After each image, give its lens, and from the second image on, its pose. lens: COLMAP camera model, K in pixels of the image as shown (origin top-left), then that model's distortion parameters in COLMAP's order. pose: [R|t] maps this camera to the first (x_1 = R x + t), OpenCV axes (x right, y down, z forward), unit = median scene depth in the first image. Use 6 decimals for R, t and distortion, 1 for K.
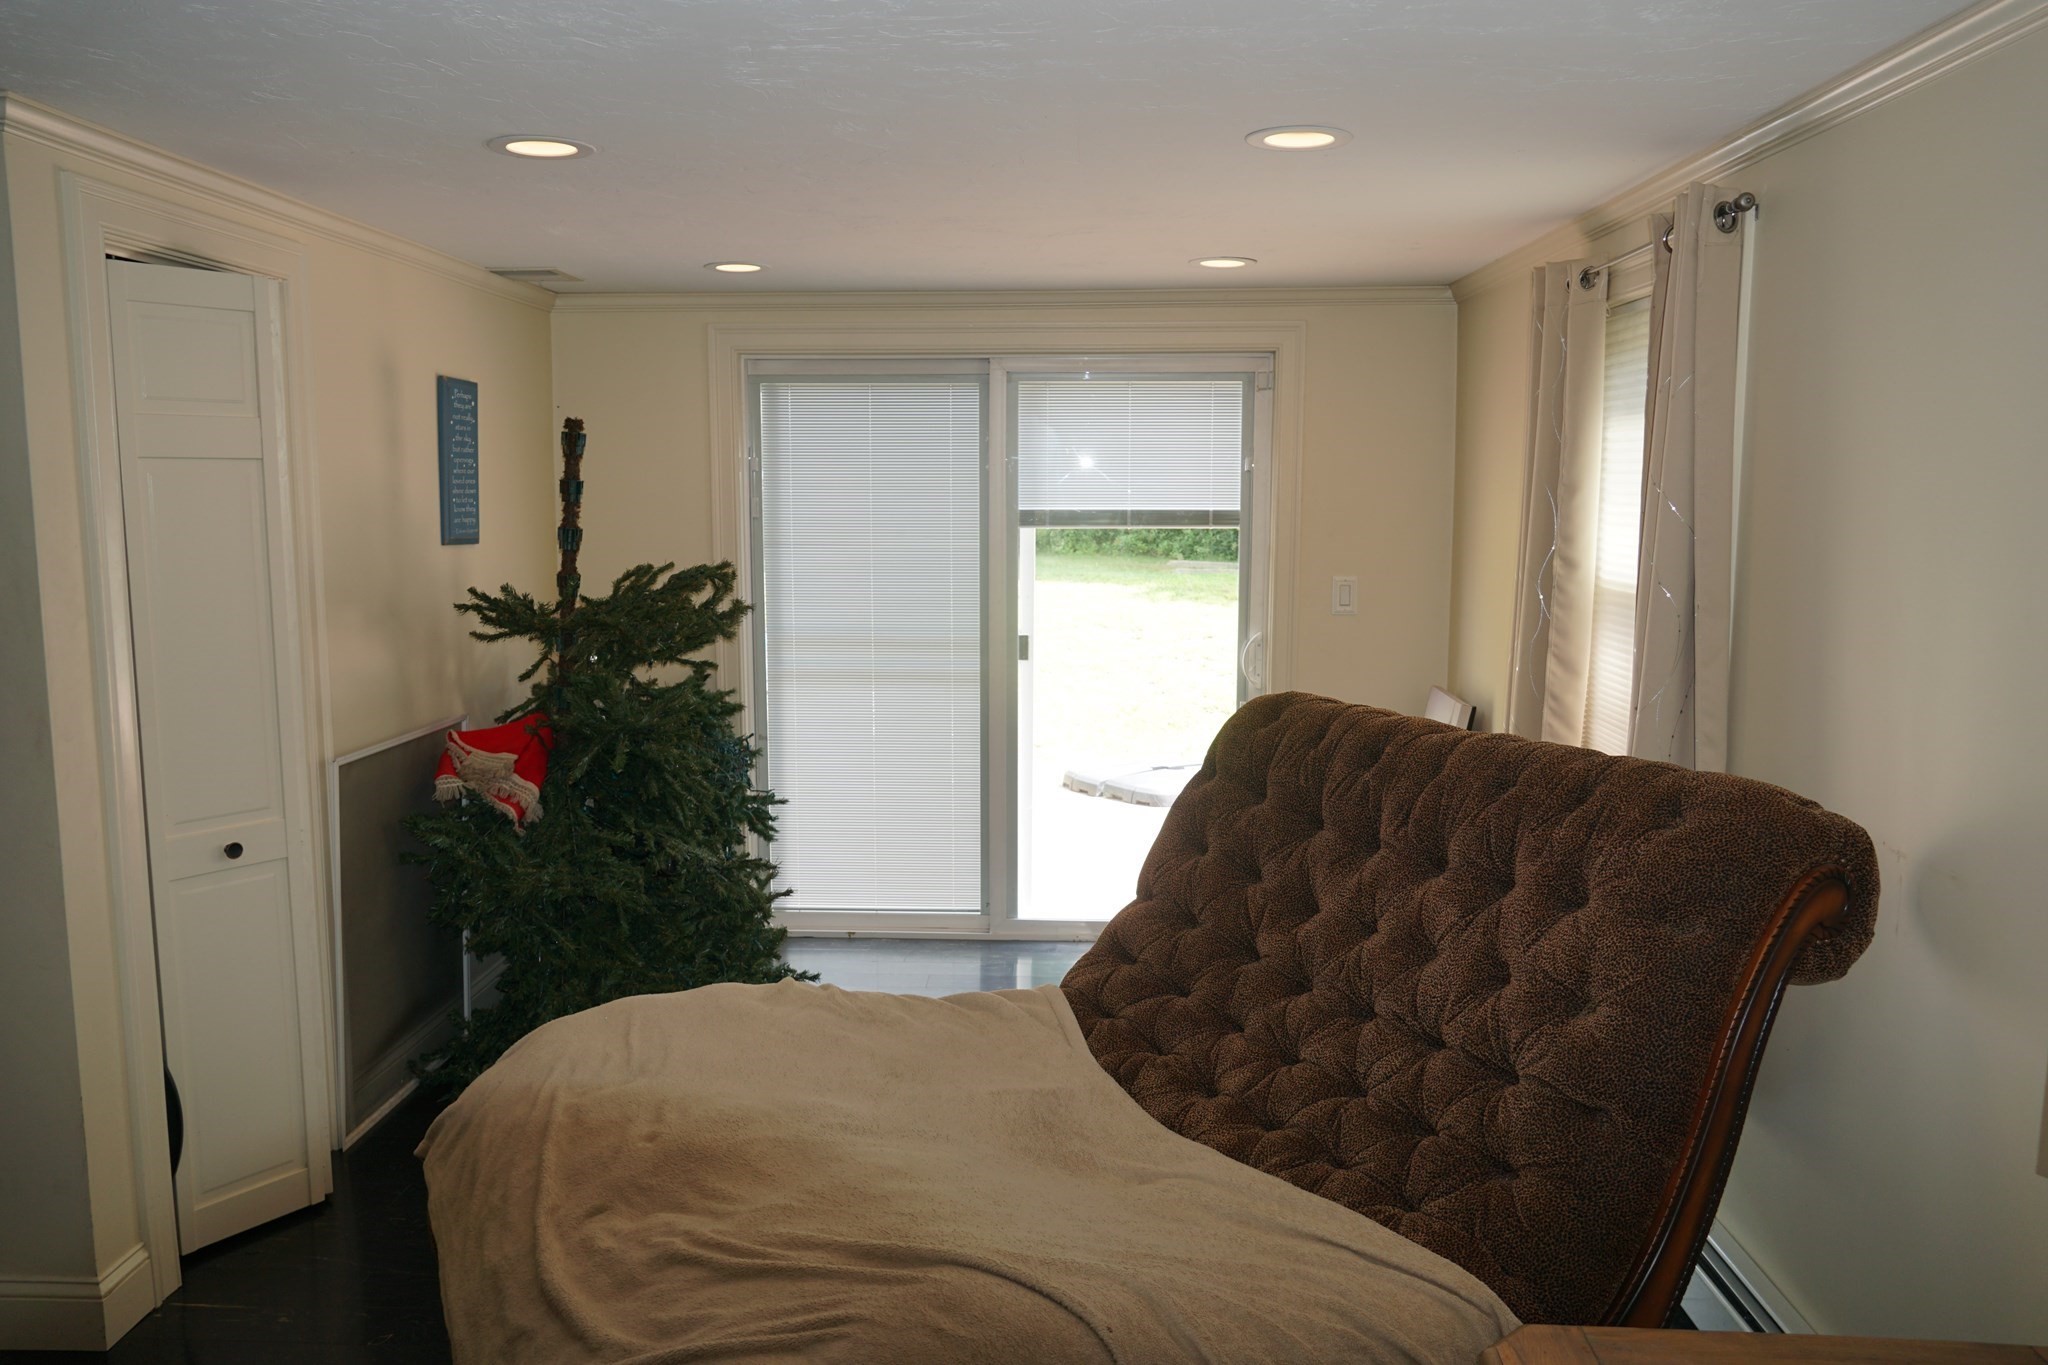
lens RADIAL K [[1552.0, 0, 1028.9], [0, 1552.0, 695.6], [0, 0, 1]] dist [-0.045034, 0.053966]
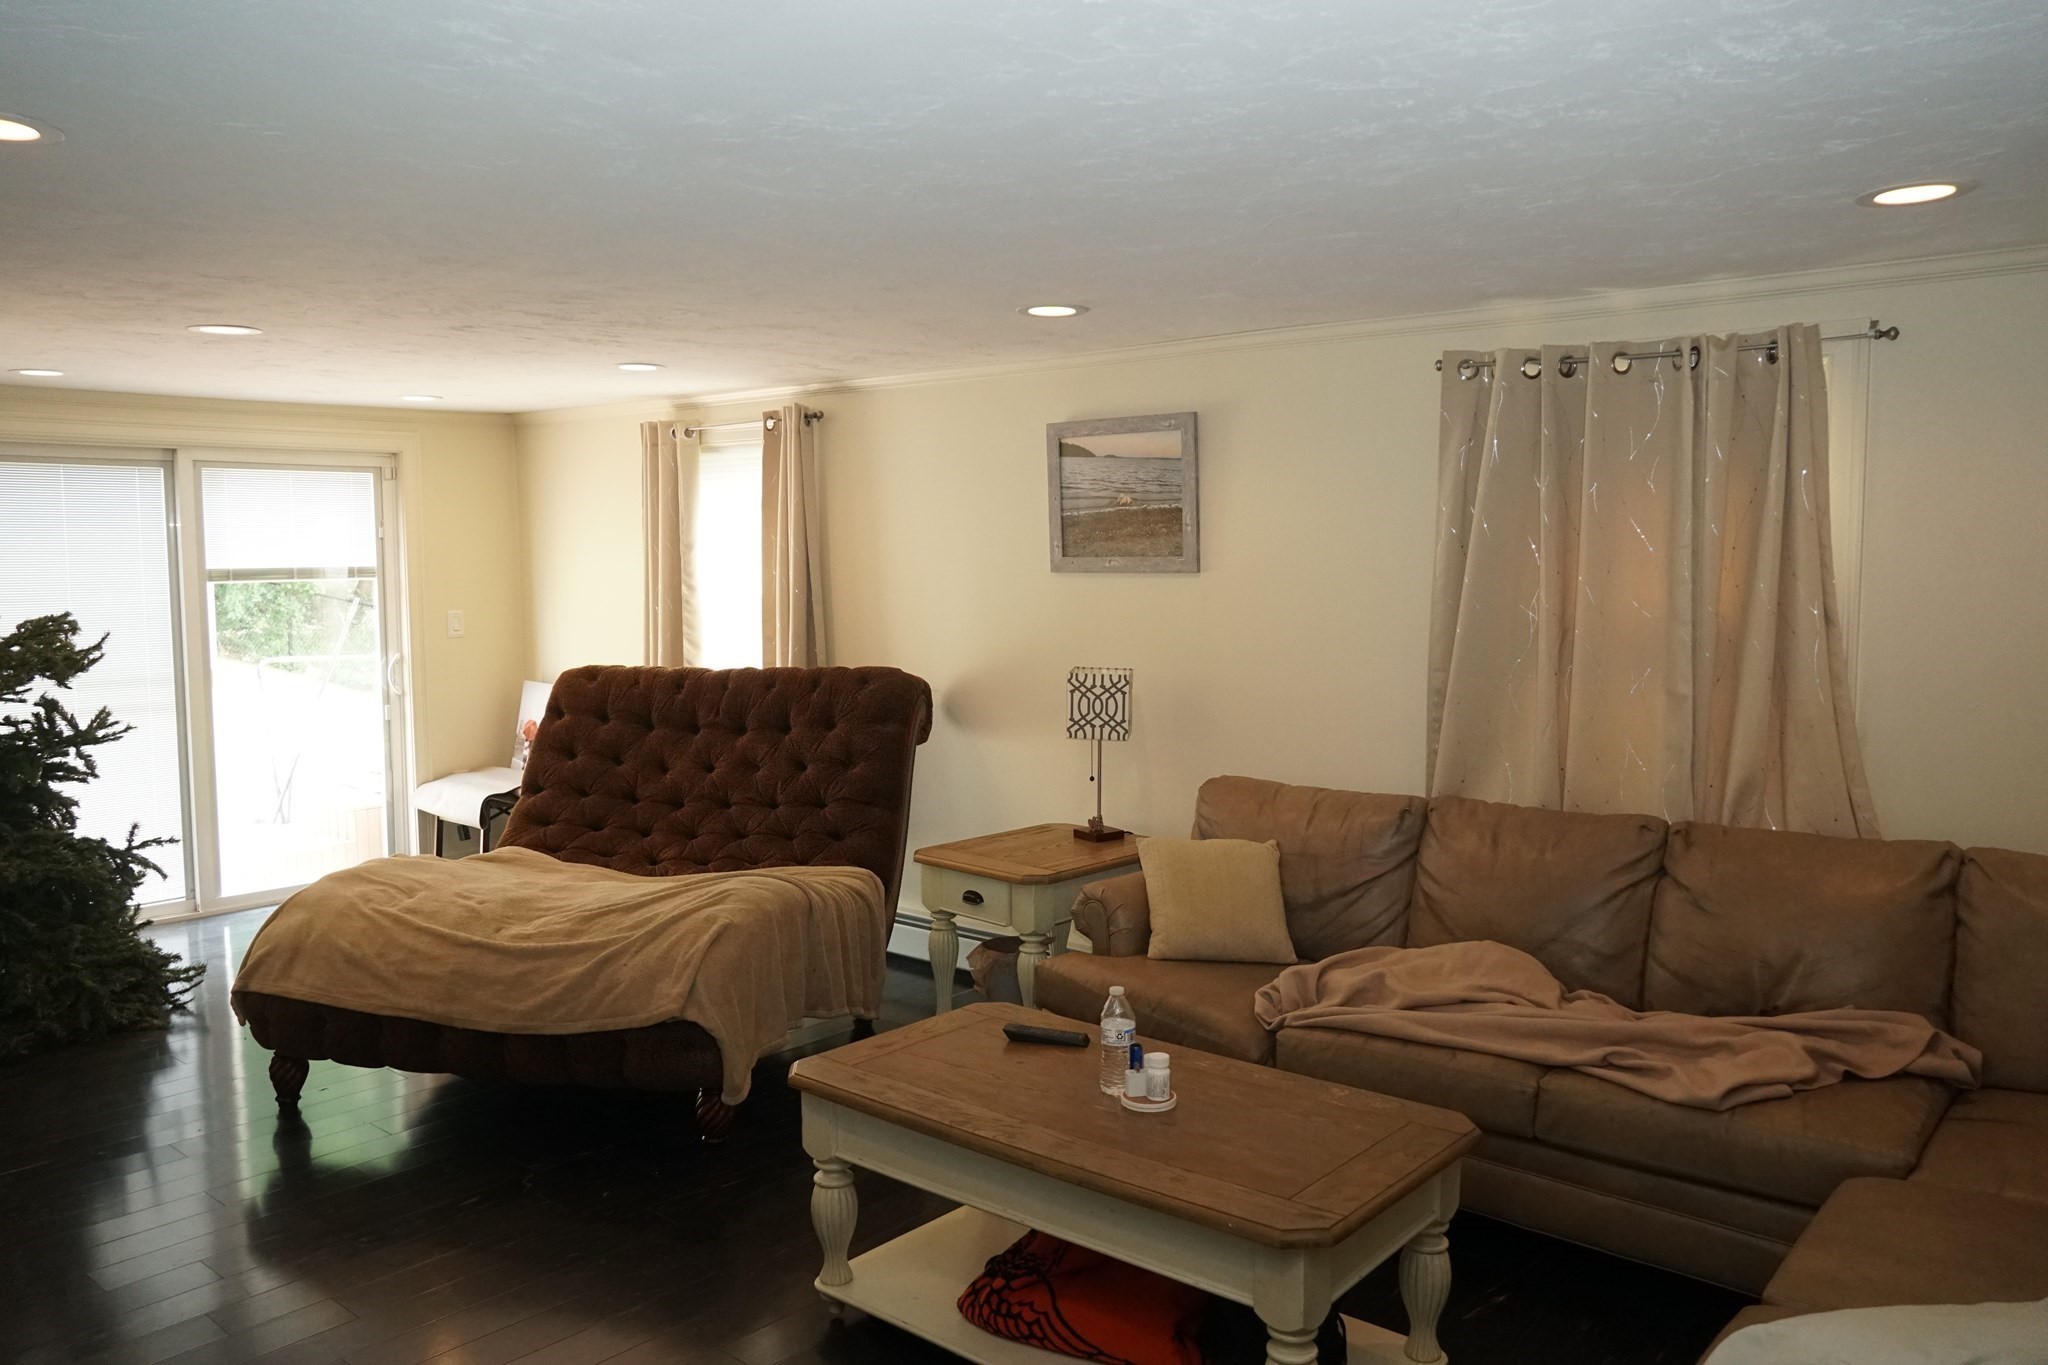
lens RADIAL K [[1552.0, 0, 1024.2], [0, 1552.0, 679.0], [0, 0, 1]] dist [-0.045034, 0.053966]
pose [[0.633047, -0.067878, 0.771132, -0.571509], [0.108077, 0.994142, -0.001216, 0.045474], [-0.766532, 0.084112, 0.636674, -0.313744]]
